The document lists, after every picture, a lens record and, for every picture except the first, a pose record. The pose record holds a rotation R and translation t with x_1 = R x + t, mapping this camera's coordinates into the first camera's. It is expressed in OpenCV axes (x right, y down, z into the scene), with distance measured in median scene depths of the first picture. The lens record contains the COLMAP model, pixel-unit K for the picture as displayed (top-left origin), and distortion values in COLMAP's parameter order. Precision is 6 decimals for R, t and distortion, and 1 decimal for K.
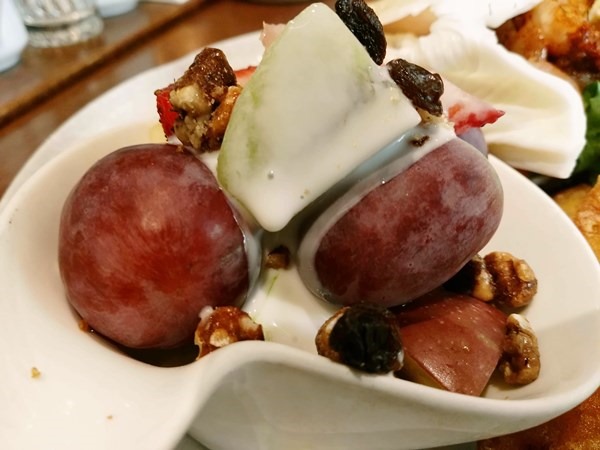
lens RADIAL K [[532.3, 0, 296.9], [0, 532.3, 221.3], [0, 0, 1]] dist [0.129737, -0.364448]
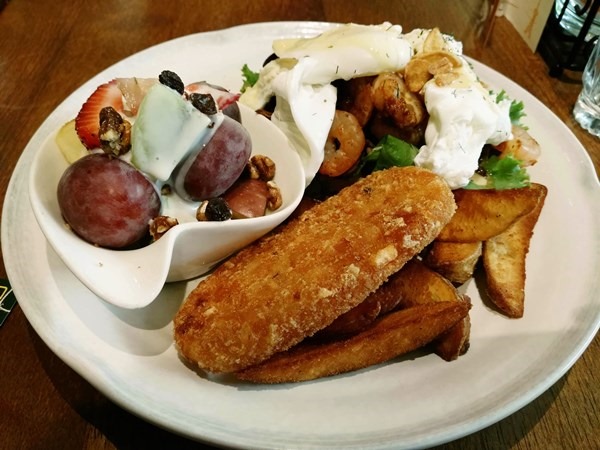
lens RADIAL K [[532.3, 0, 296.9], [0, 532.3, 221.3], [0, 0, 1]] dist [0.129737, -0.364448]
pose [[0.884320, -0.330752, 0.329517, -0.367955], [0.249784, 0.931449, 0.264597, -0.295395], [-0.394444, -0.151680, 0.906315, -1.397645]]
